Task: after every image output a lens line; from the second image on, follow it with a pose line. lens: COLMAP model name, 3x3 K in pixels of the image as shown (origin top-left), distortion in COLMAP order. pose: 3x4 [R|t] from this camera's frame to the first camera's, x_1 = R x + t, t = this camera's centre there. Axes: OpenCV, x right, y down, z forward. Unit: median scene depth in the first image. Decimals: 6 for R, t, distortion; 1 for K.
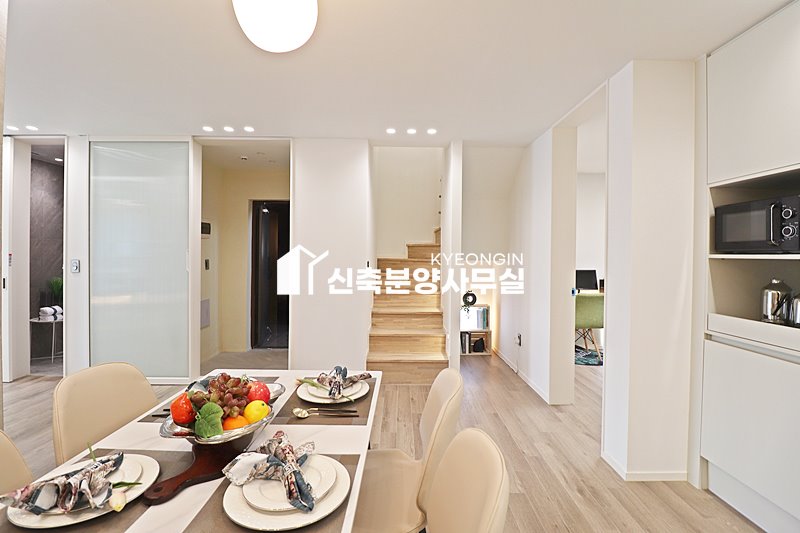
lens RADIAL K [[371.9, 0, 400.3], [0, 371.9, 261.0], [0, 0, 1]] dist [-0.006543, -0.008459]
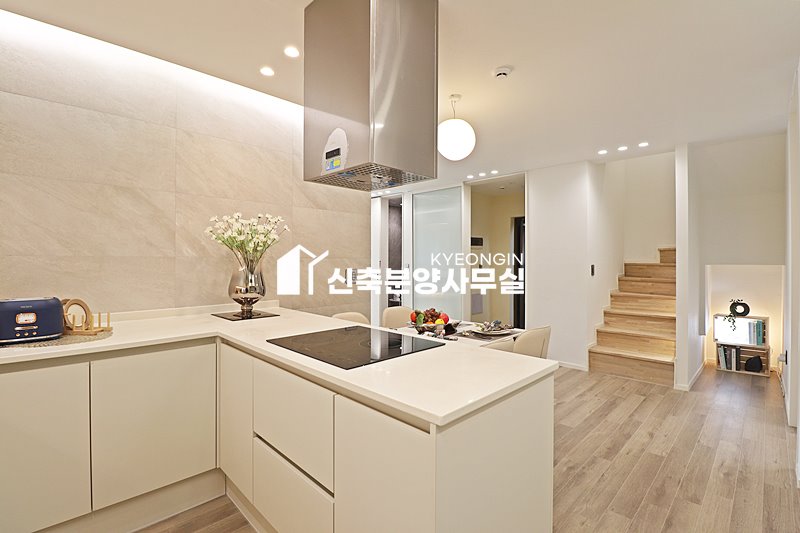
lens RADIAL K [[371.9, 0, 399.4], [0, 371.9, 262.1], [0, 0, 1]] dist [-0.006543, -0.008459]
pose [[0.707838, -0.003470, -0.706367, 0.270924], [-0.009257, 0.999856, -0.014189, 0.012865], [0.706315, 0.016582, 0.707704, -0.212058]]
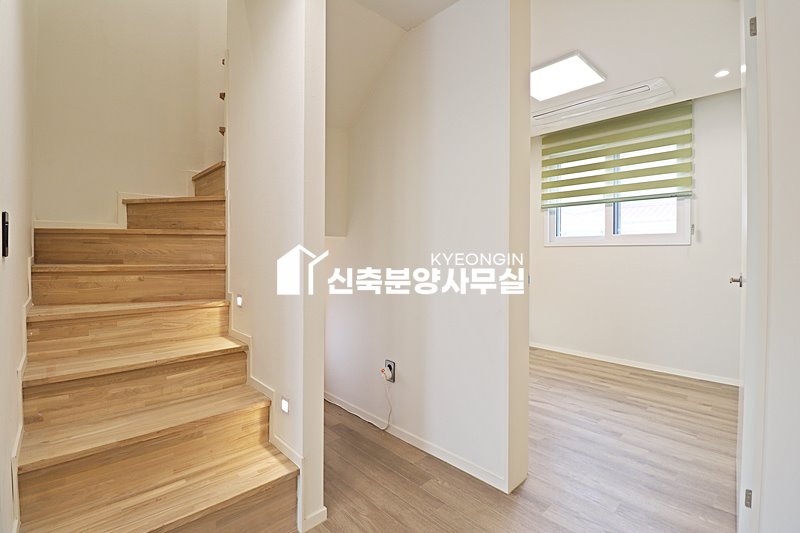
lens RADIAL K [[371.9, 0, 399.6], [0, 371.9, 254.8], [0, 0, 1]] dist [-0.006543, -0.008459]
pose [[0.732284, -0.010456, 0.680920, -0.052181], [0.016175, 0.999867, -0.002041, 0.033579], [-0.680808, 0.012508, 0.732355, 0.549880]]
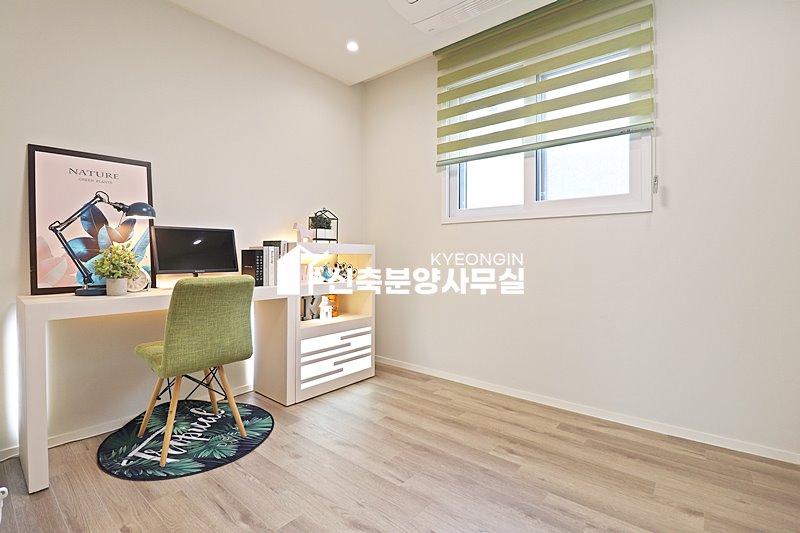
lens RADIAL K [[371.9, 0, 401.1], [0, 371.9, 252.5], [0, 0, 1]] dist [-0.006543, -0.008459]
pose [[0.648568, -0.007808, 0.761117, 0.368606], [0.018718, 0.999809, -0.005694, 0.071502], [-0.760927, 0.017939, 0.648590, 0.642208]]
